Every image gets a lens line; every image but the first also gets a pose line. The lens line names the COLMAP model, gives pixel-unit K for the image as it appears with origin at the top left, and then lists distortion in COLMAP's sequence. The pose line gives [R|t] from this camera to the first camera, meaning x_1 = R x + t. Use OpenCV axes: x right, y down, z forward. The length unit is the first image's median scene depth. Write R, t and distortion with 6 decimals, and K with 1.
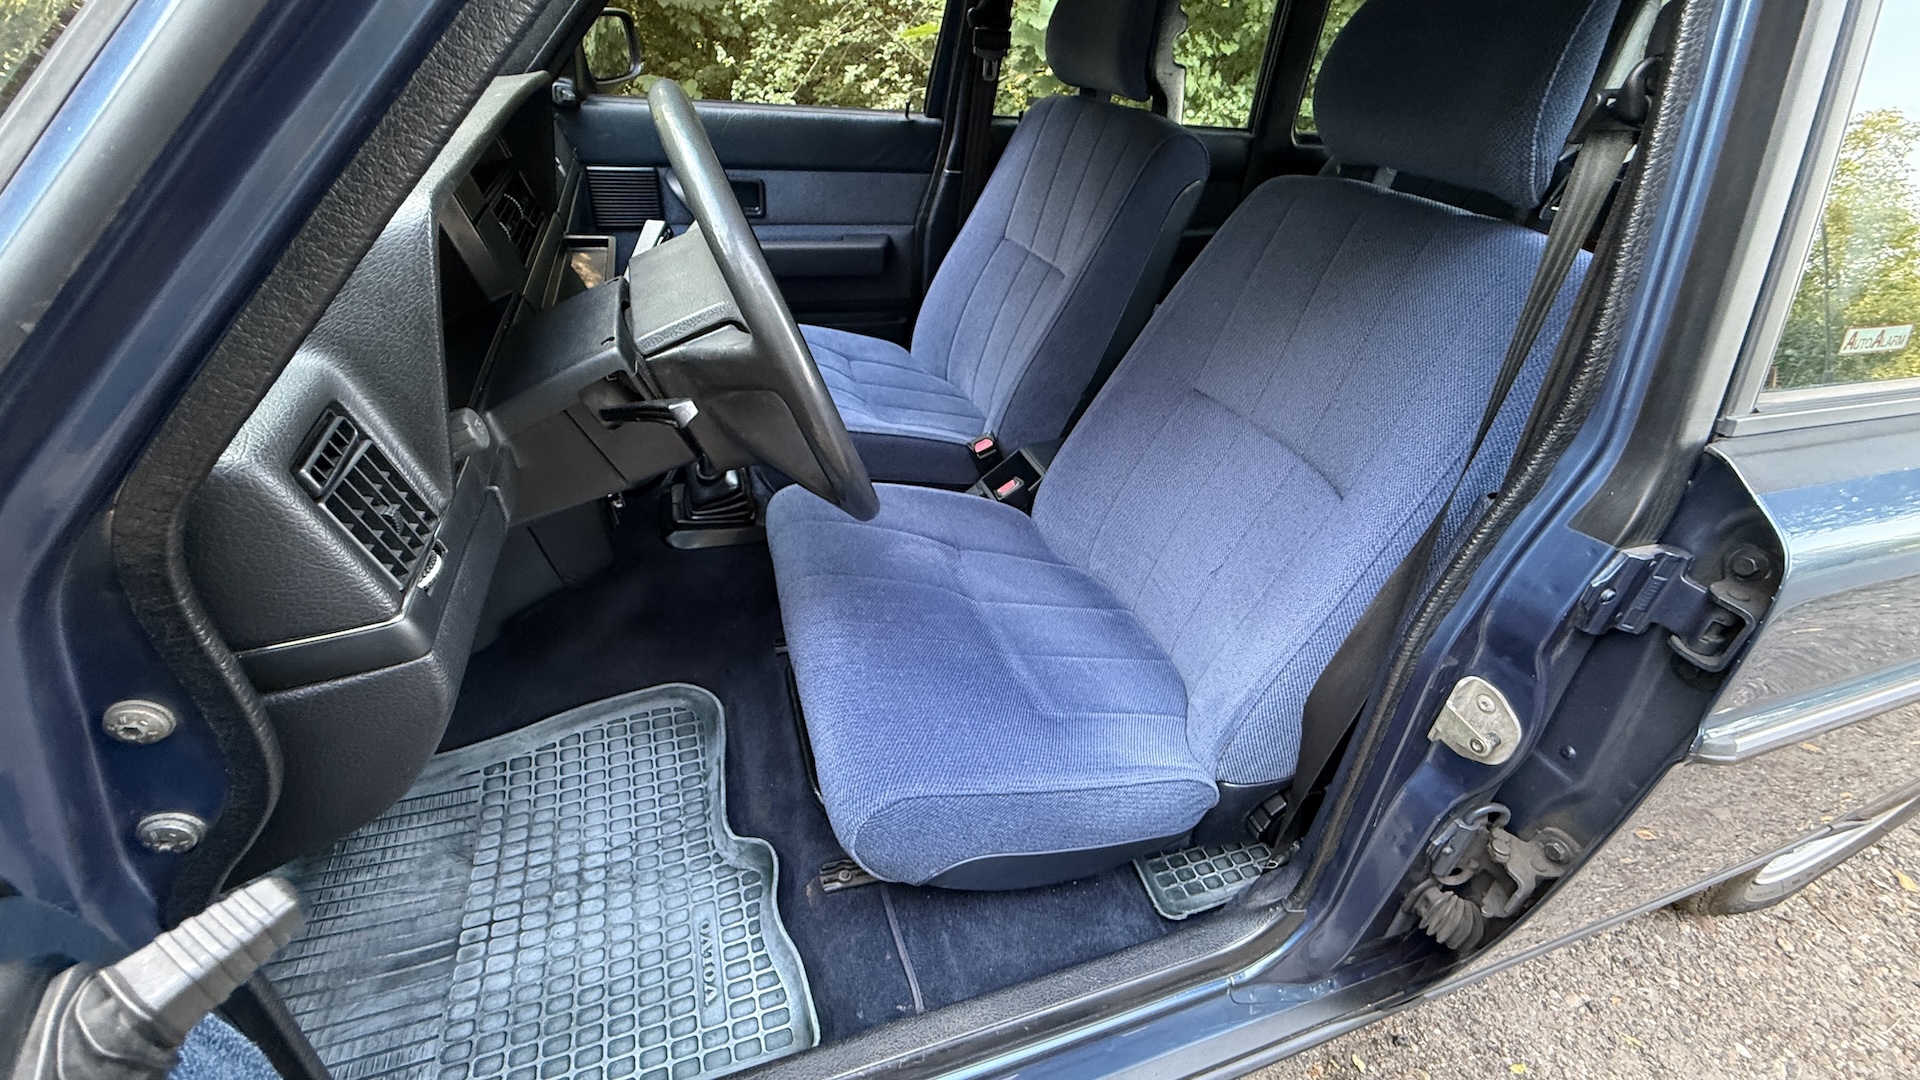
lens RADIAL K [[767.3, 0, 961.1], [0, 767.3, 536.1], [0, 0, 1]] dist [-0.003341, -0.000214]
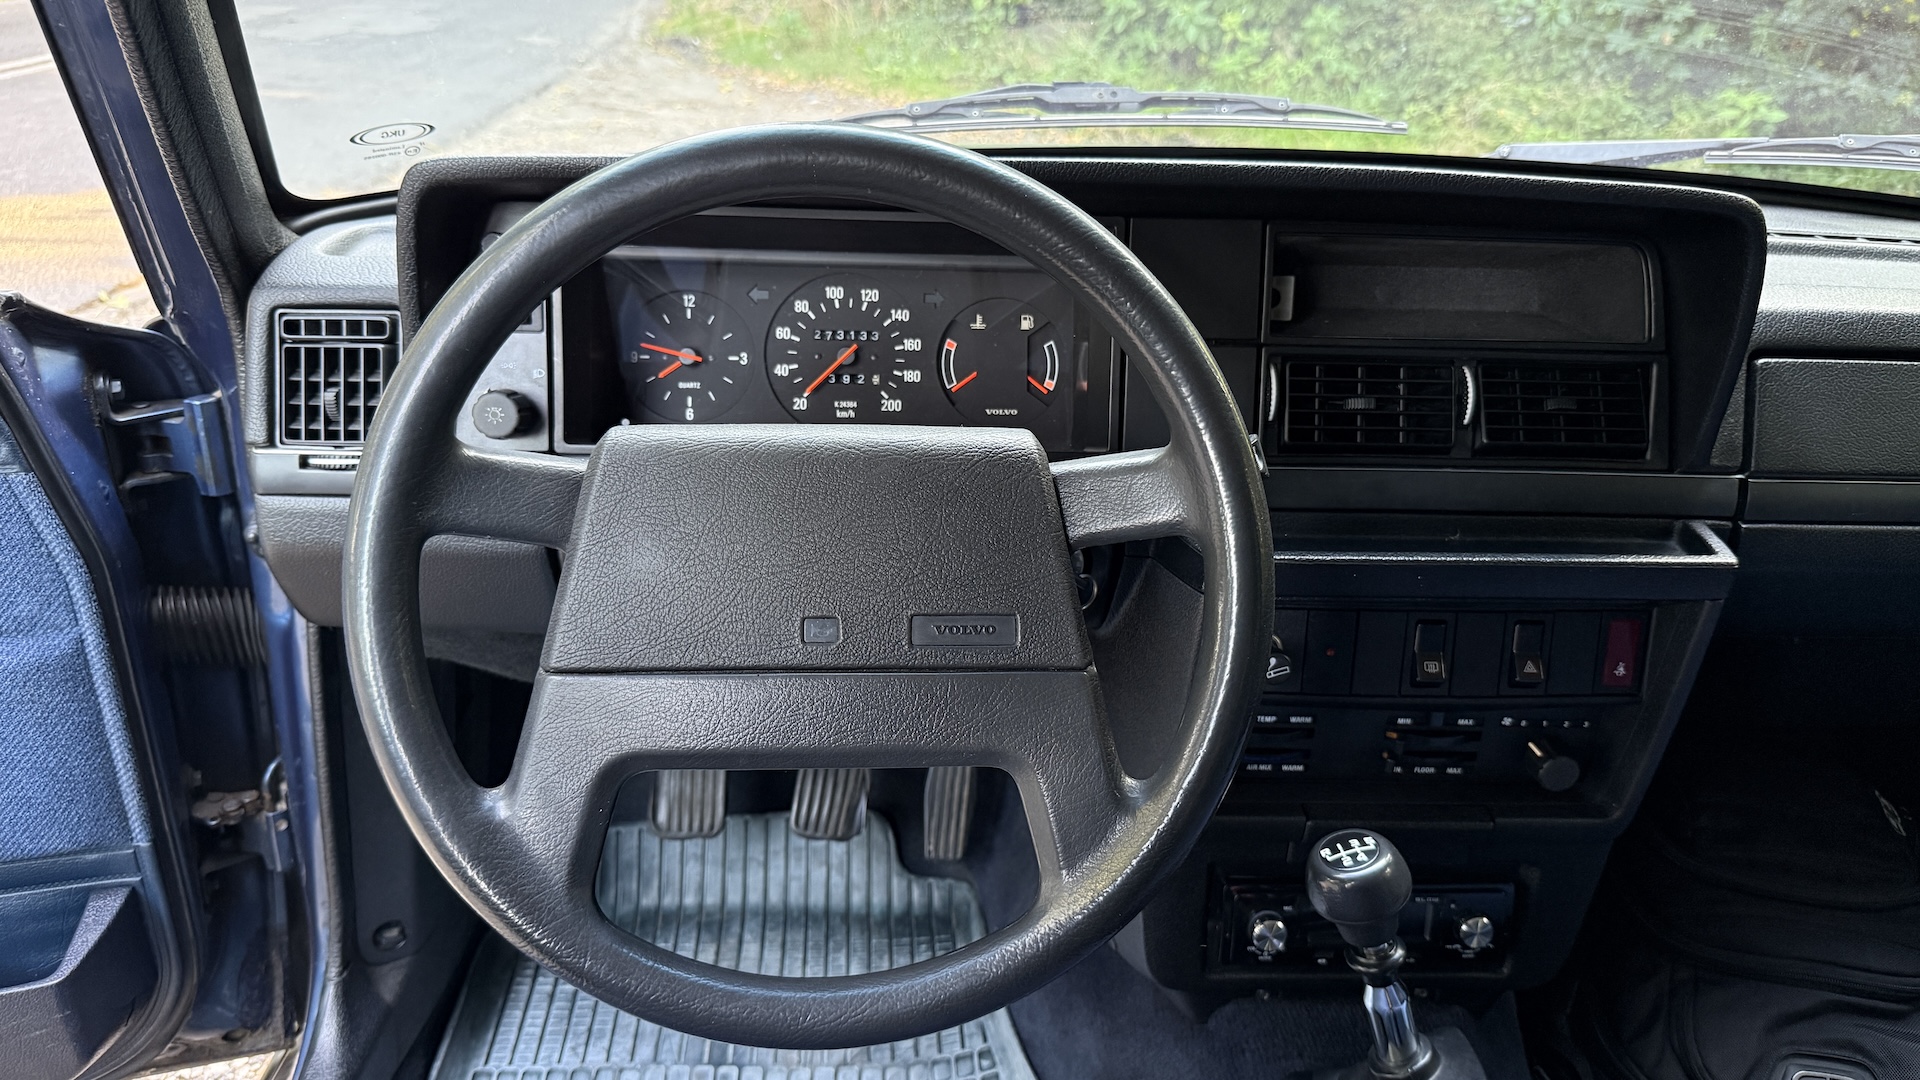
lens RADIAL K [[1373.9, 0, 953.6], [0, 1373.9, 539.5], [0, 0, 1]] dist [0.014115, -0.049266]
pose [[-0.280472, 0.297888, -0.912468, 0.257490], [-0.580154, 0.704724, 0.408393, -0.357456], [0.764694, 0.643915, -0.024834, 0.543917]]
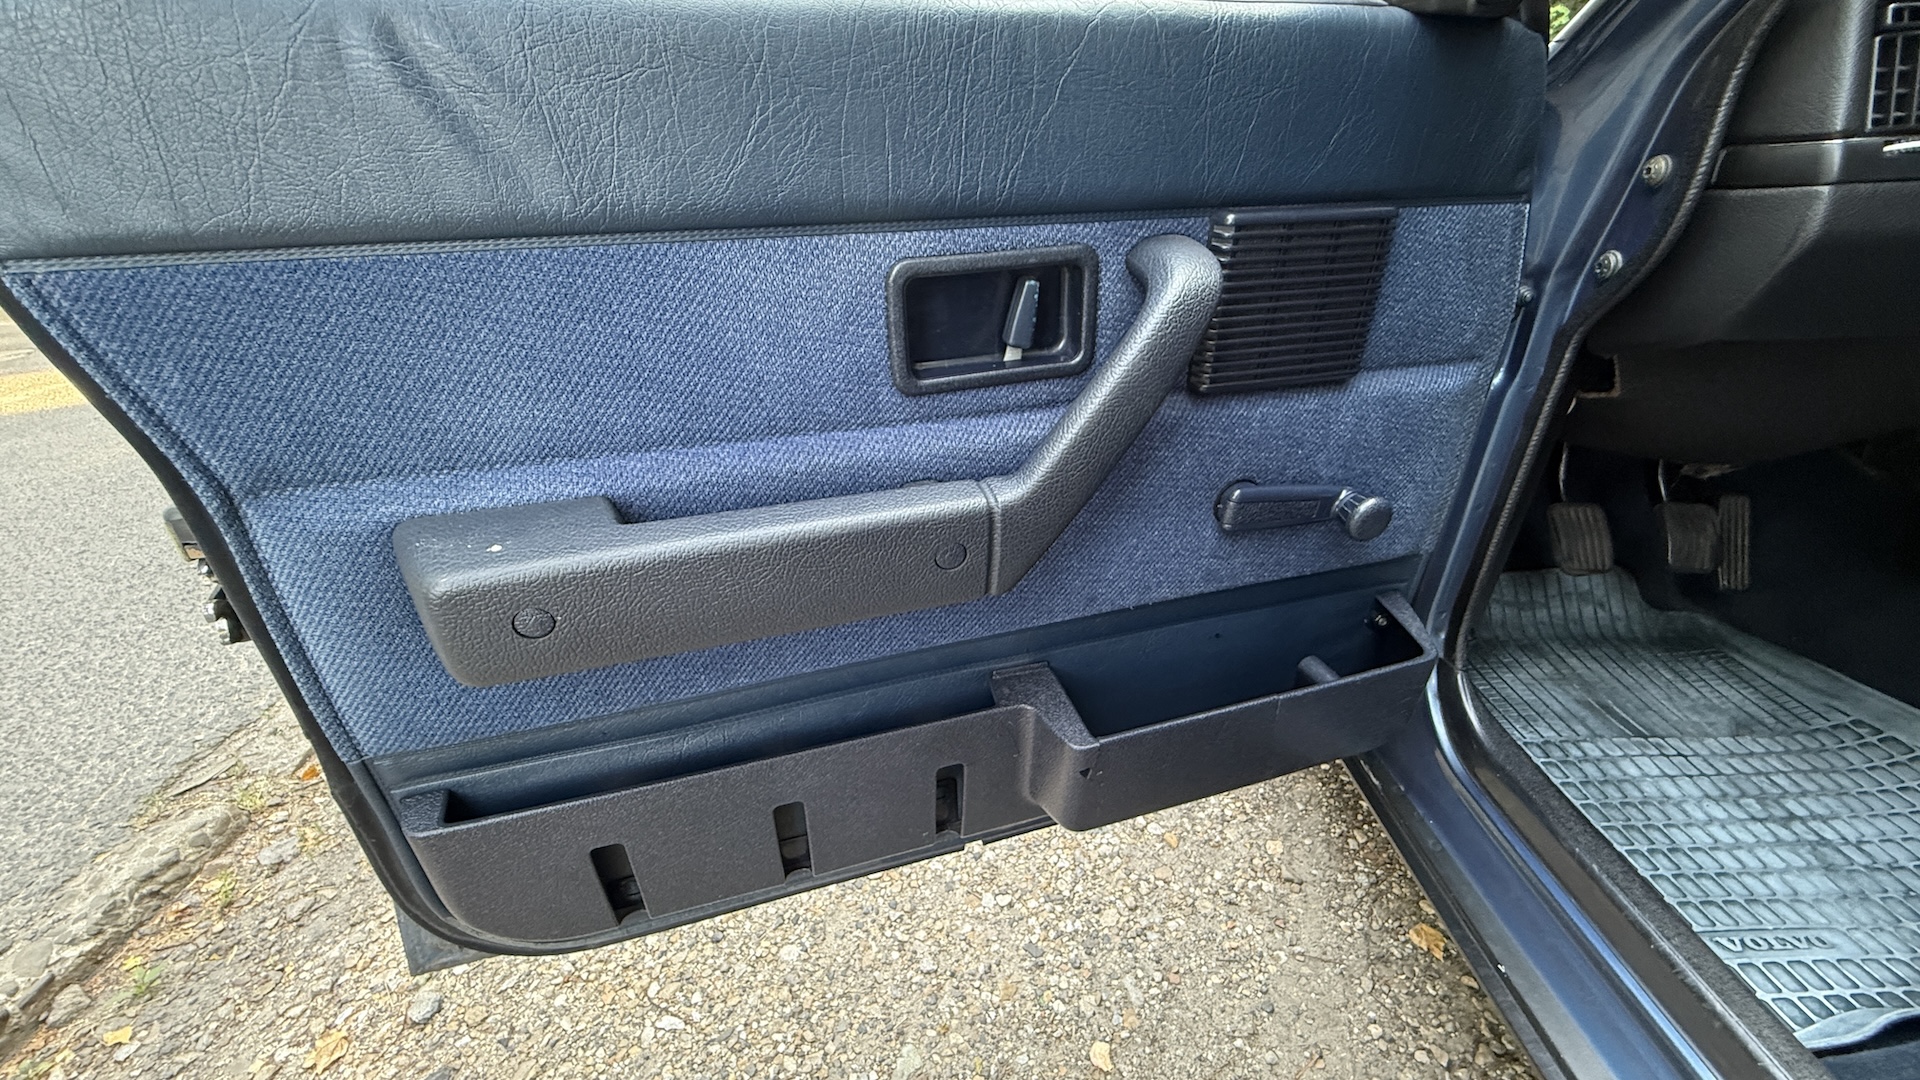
lens RADIAL K [[770.6, 0, 962.5], [0, 770.6, 533.7], [0, 0, 1]] dist [0.002752, 0.000197]
pose [[-0.328351, 0.346097, -0.878864, 0.309695], [-0.518815, 0.711445, 0.474001, 0.198511], [0.789314, 0.611607, -0.054044, 0.086555]]
